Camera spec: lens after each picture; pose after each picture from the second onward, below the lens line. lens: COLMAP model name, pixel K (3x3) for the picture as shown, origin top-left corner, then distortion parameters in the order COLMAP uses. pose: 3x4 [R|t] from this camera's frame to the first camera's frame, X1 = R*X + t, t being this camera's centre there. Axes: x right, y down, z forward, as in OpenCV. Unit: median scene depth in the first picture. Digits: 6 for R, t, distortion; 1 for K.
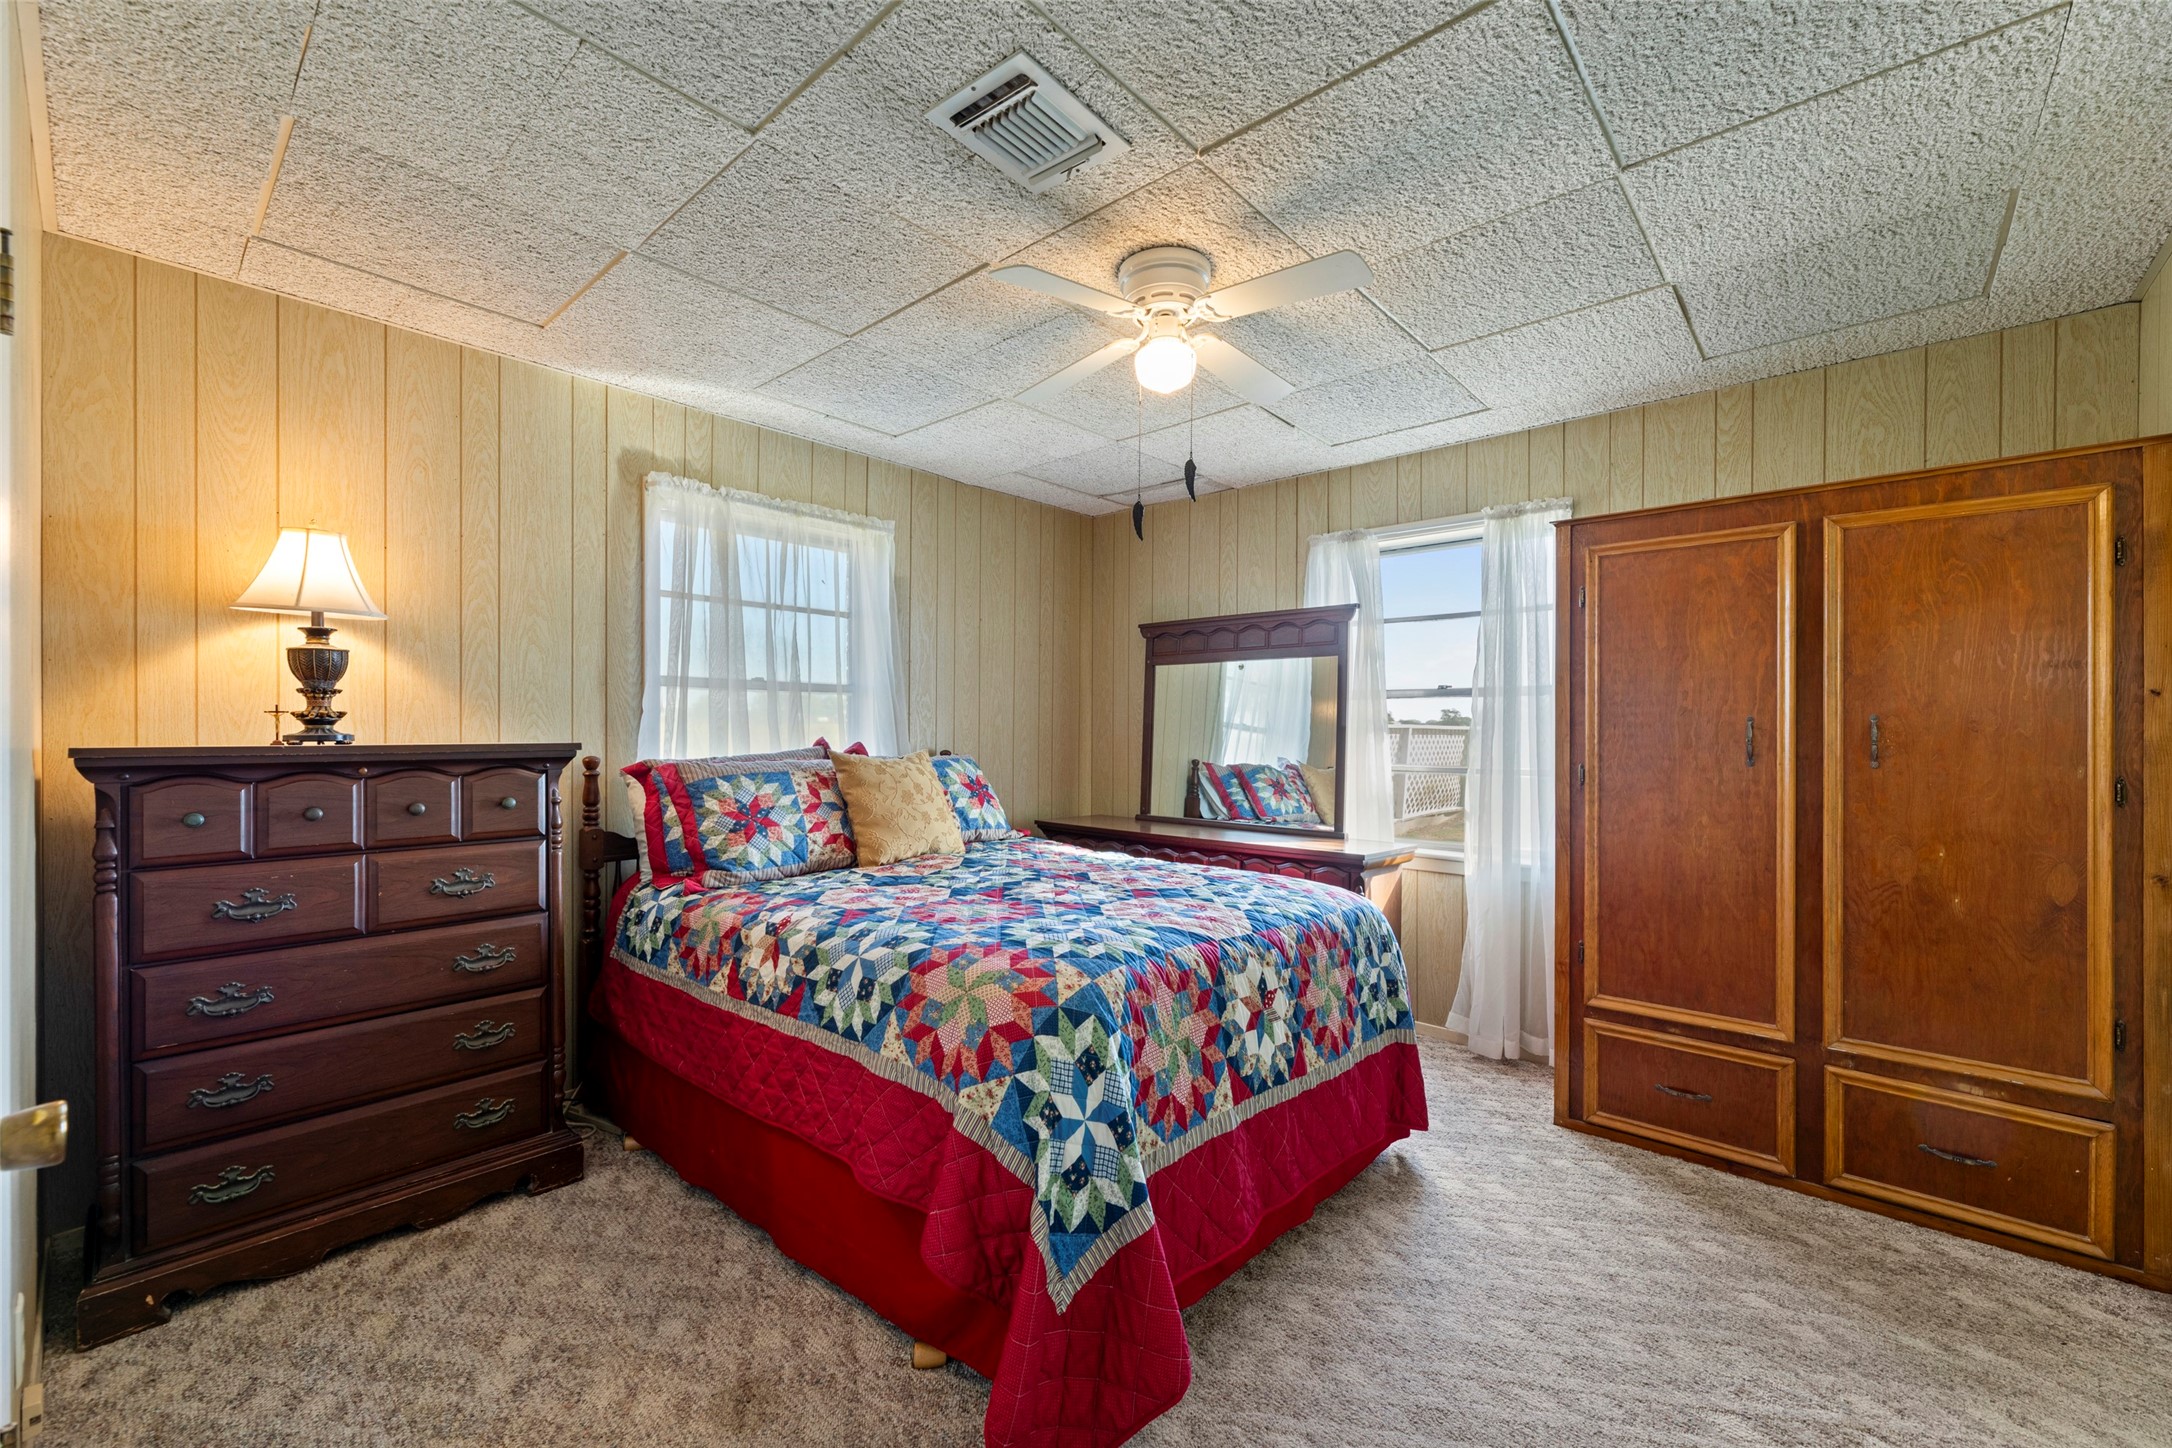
lens RADIAL K [[876.7, 0, 1086.8], [0, 876.7, 732.0], [0, 0, 1]] dist [-0.000726, -0.000202]
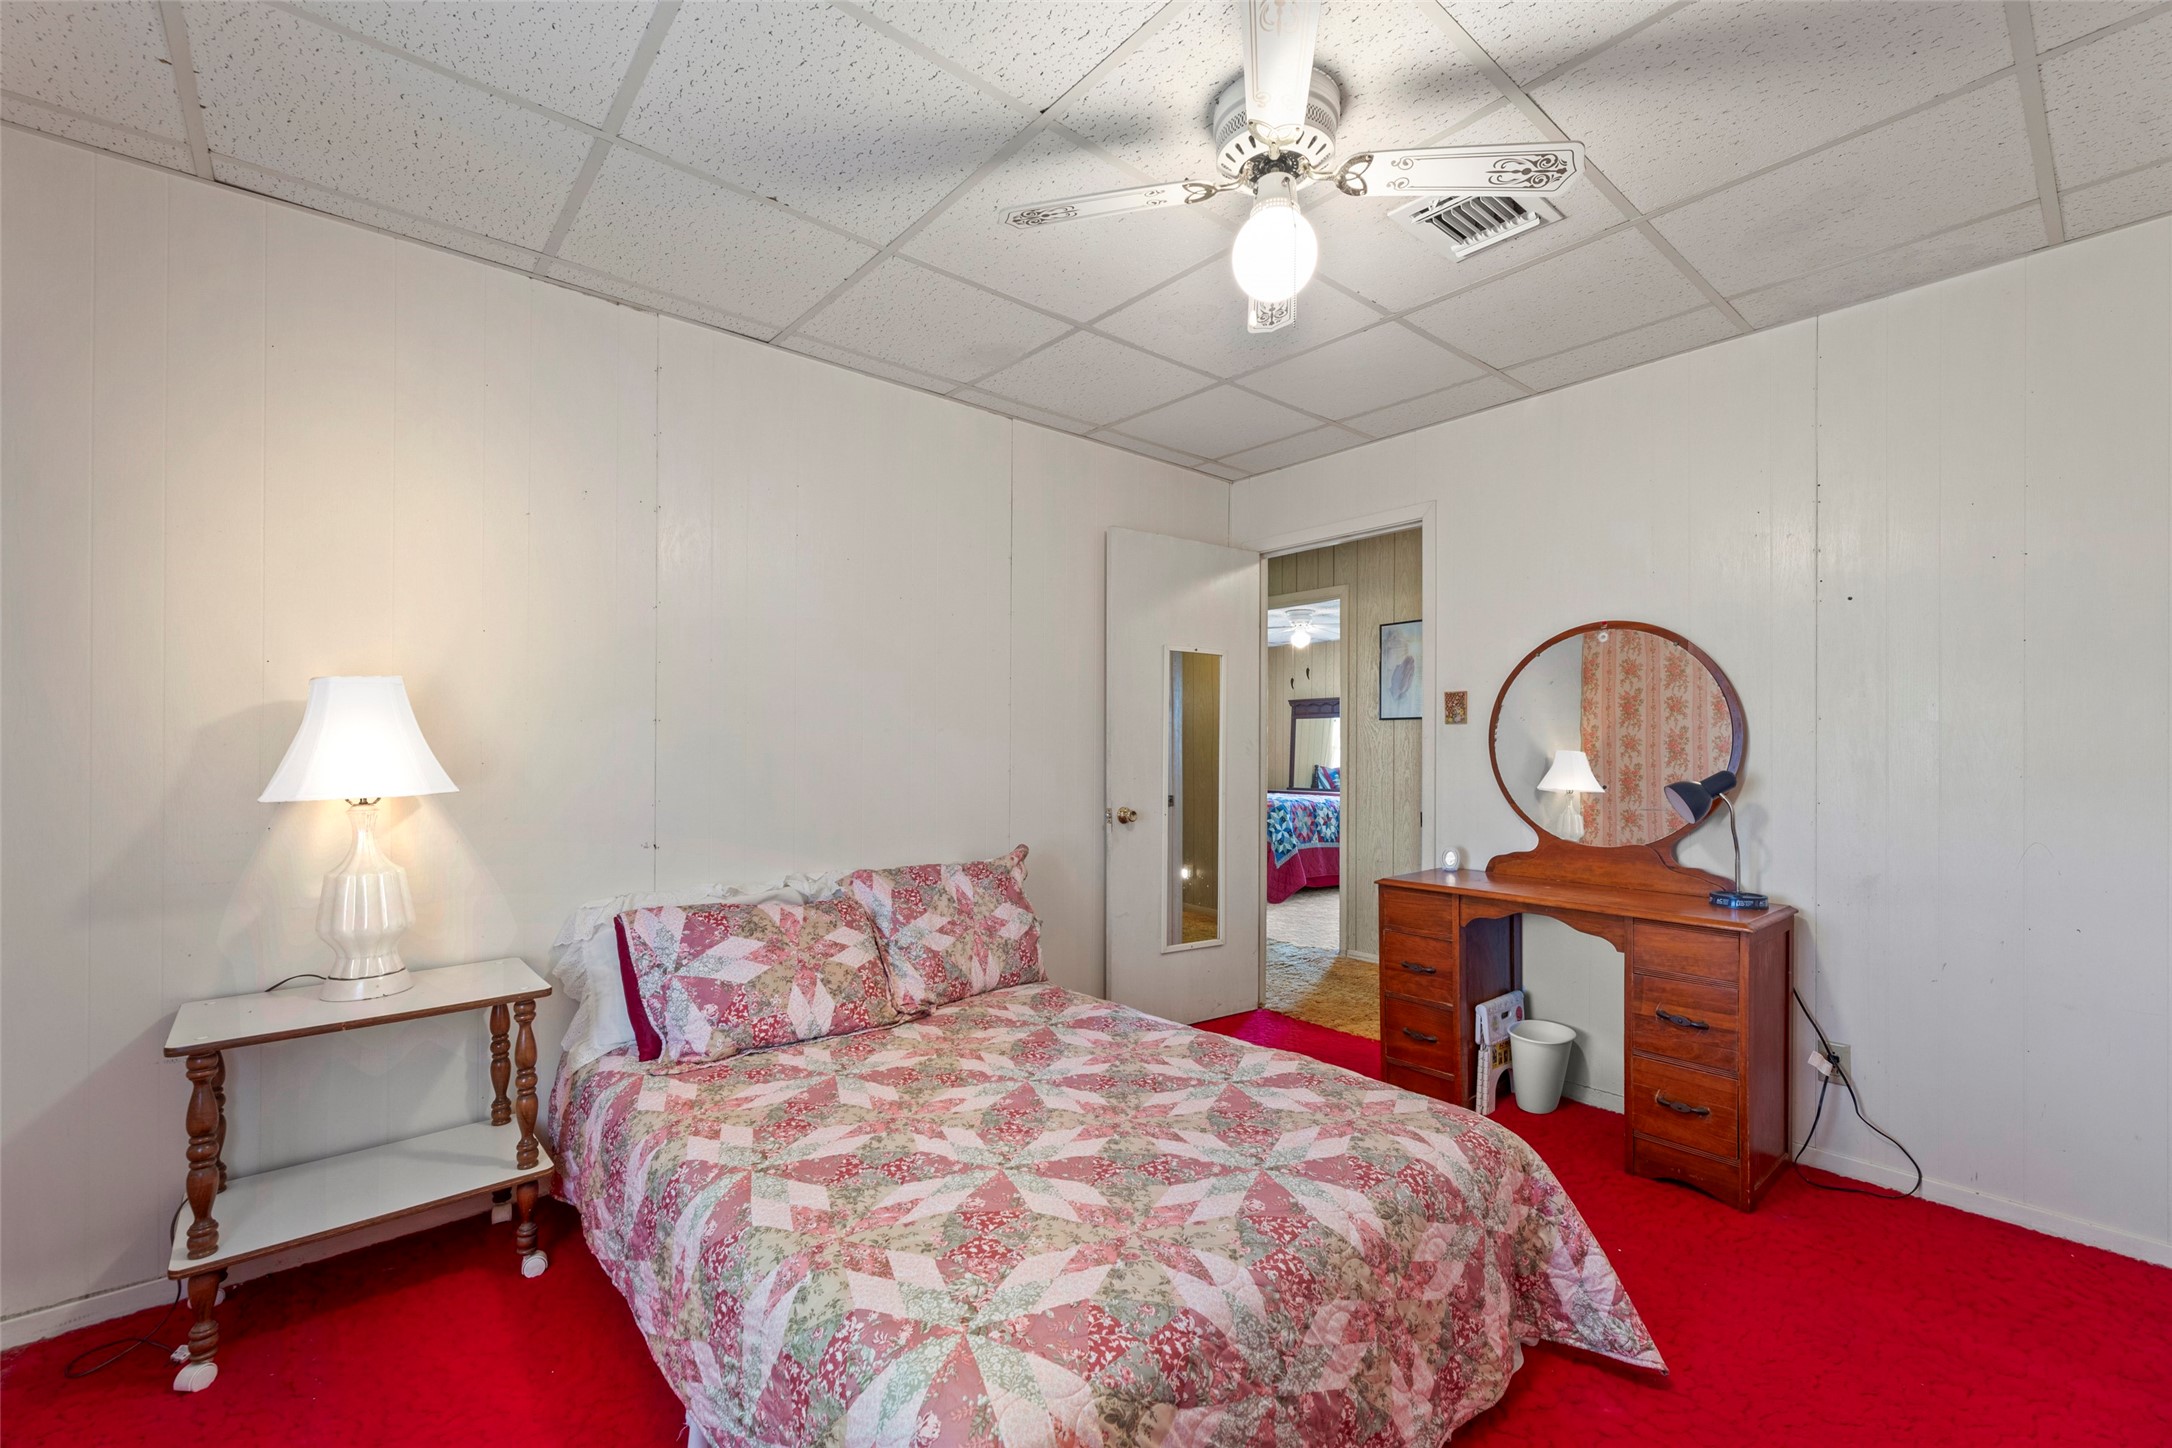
lens RADIAL K [[876.7, 0, 1082.9], [0, 876.7, 737.0], [0, 0, 1]] dist [-0.000726, -0.000202]
pose [[0.987608, 0.000003, -0.156942, -0.200942], [-0.003076, 0.999808, -0.019337, 0.030752], [0.156912, 0.019580, 0.987419, -2.378515]]
